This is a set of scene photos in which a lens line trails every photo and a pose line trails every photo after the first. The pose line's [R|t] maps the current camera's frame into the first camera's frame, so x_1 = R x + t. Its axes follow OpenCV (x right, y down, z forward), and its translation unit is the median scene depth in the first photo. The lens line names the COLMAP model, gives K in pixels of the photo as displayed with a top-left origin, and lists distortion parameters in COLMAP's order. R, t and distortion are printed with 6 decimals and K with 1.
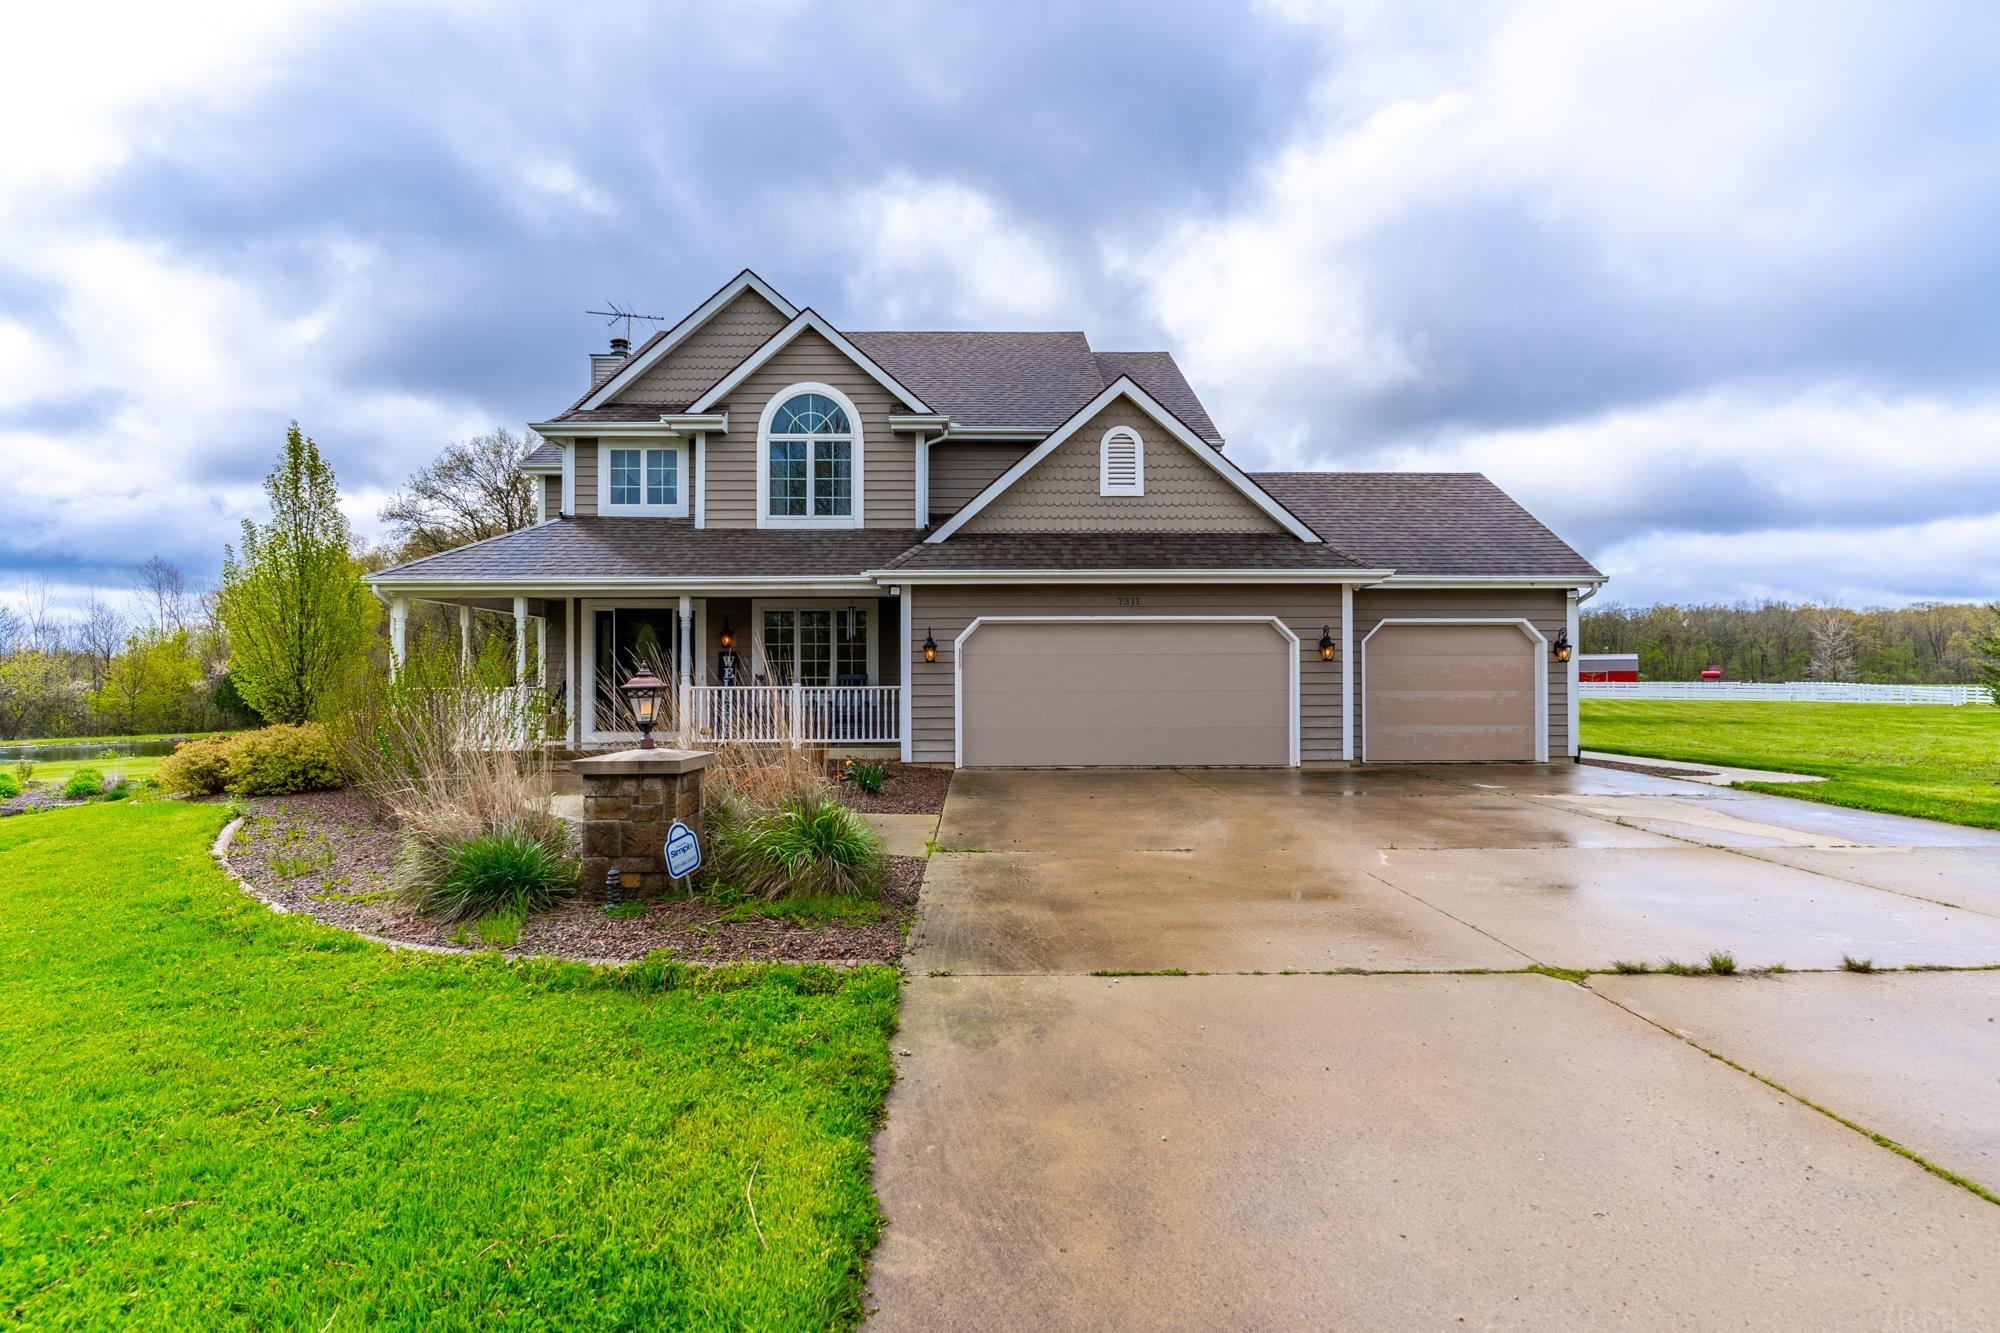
lens RADIAL K [[964.5, 0, 989.2], [0, 964.5, 668.2], [0, 0, 1]] dist [0.000601, 0.001069]
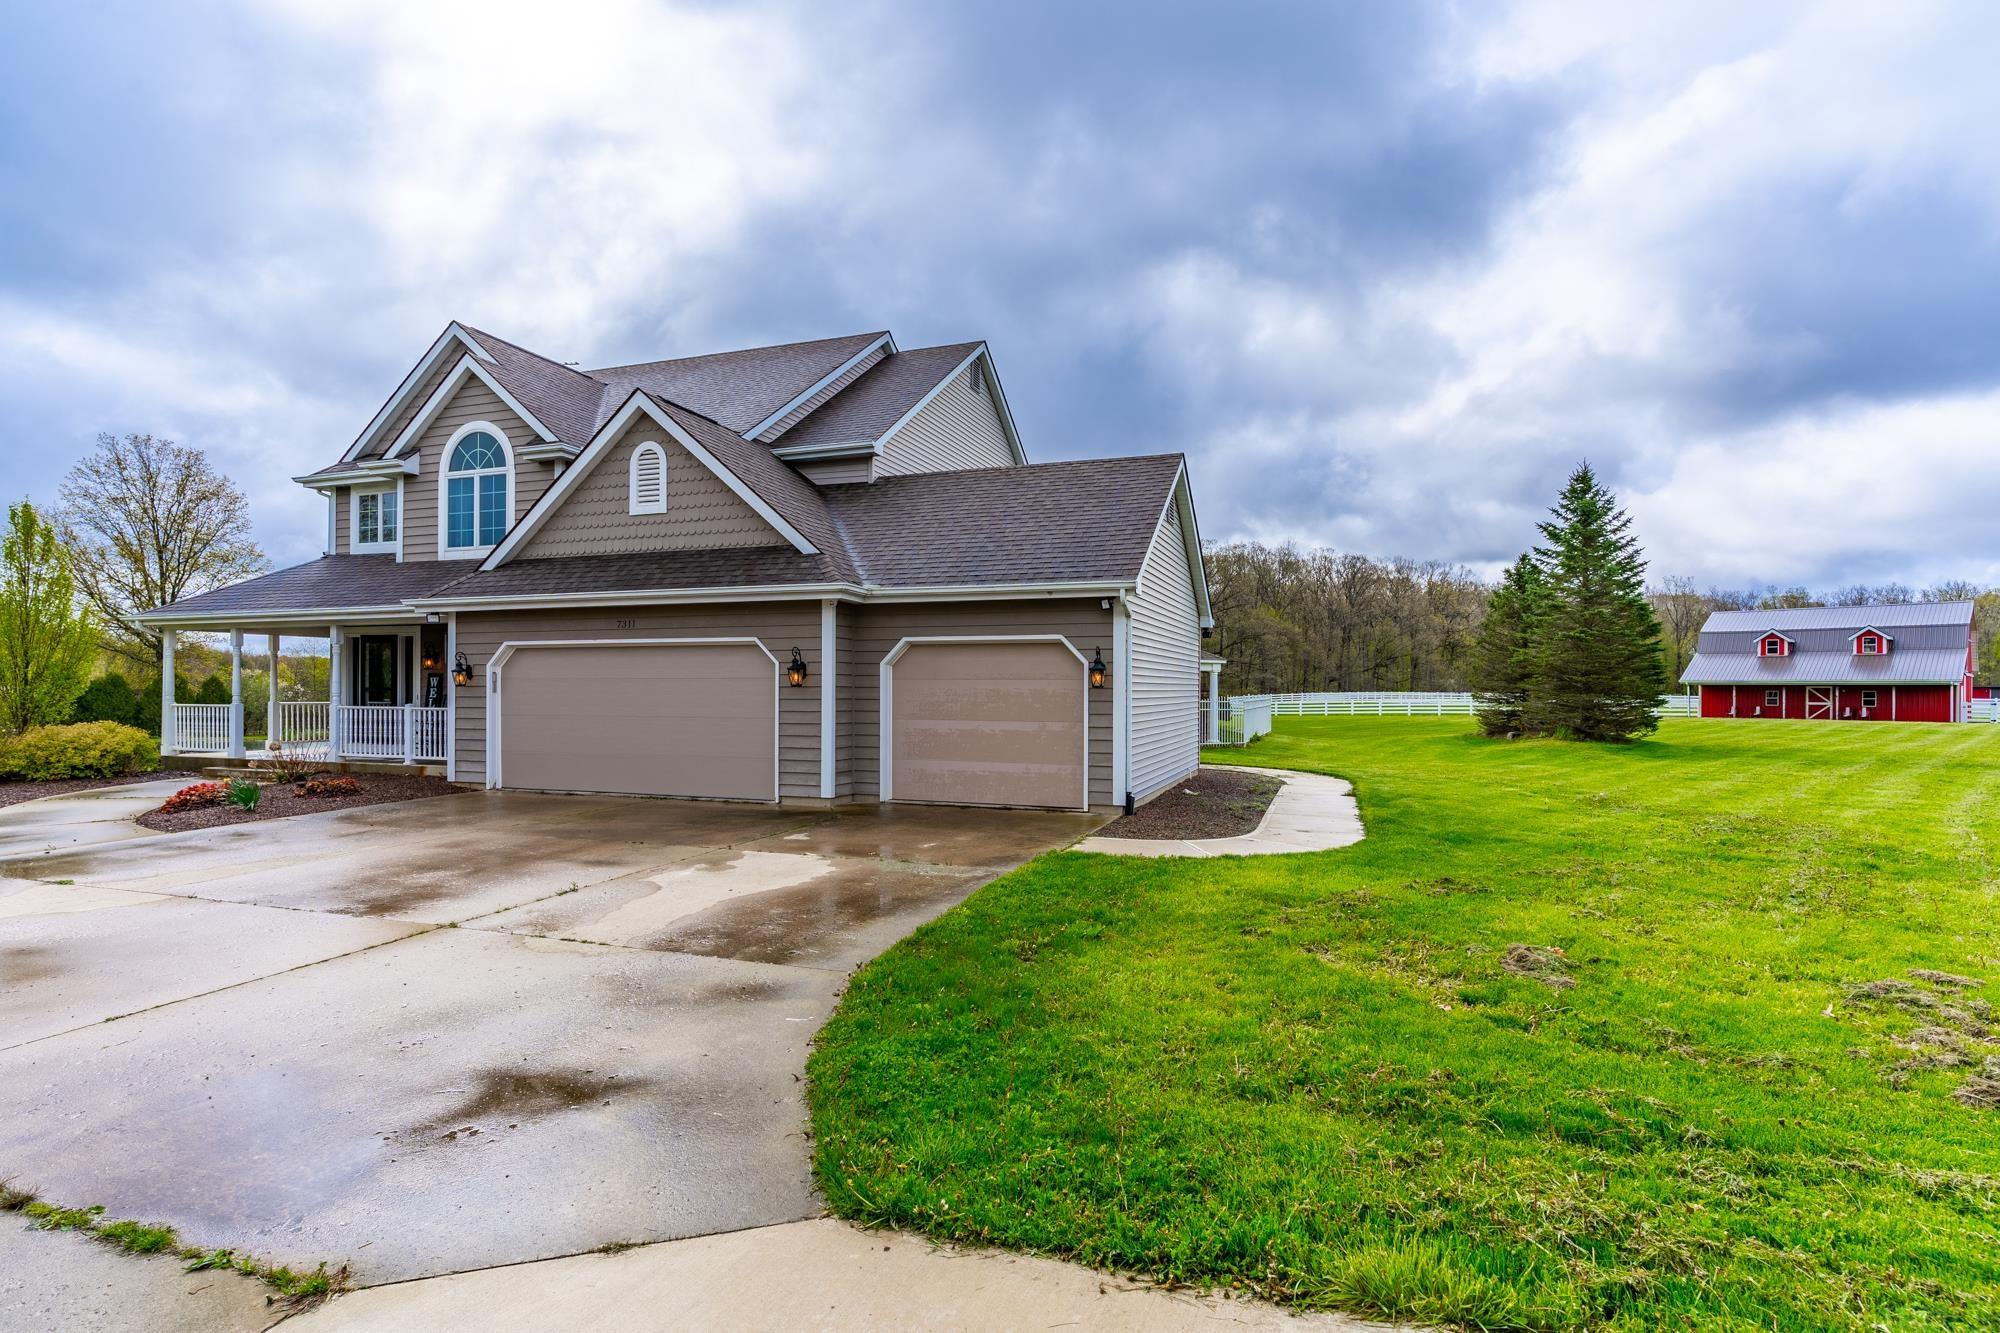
lens RADIAL K [[964.5, 0, 994.6], [0, 964.5, 675.2], [0, 0, 1]] dist [0.000601, 0.001069]
pose [[0.938250, 0.001475, -0.345954, 0.797323], [-0.000652, 0.999997, 0.002496, -0.019593], [0.345957, -0.002116, 0.938248, 0.213126]]
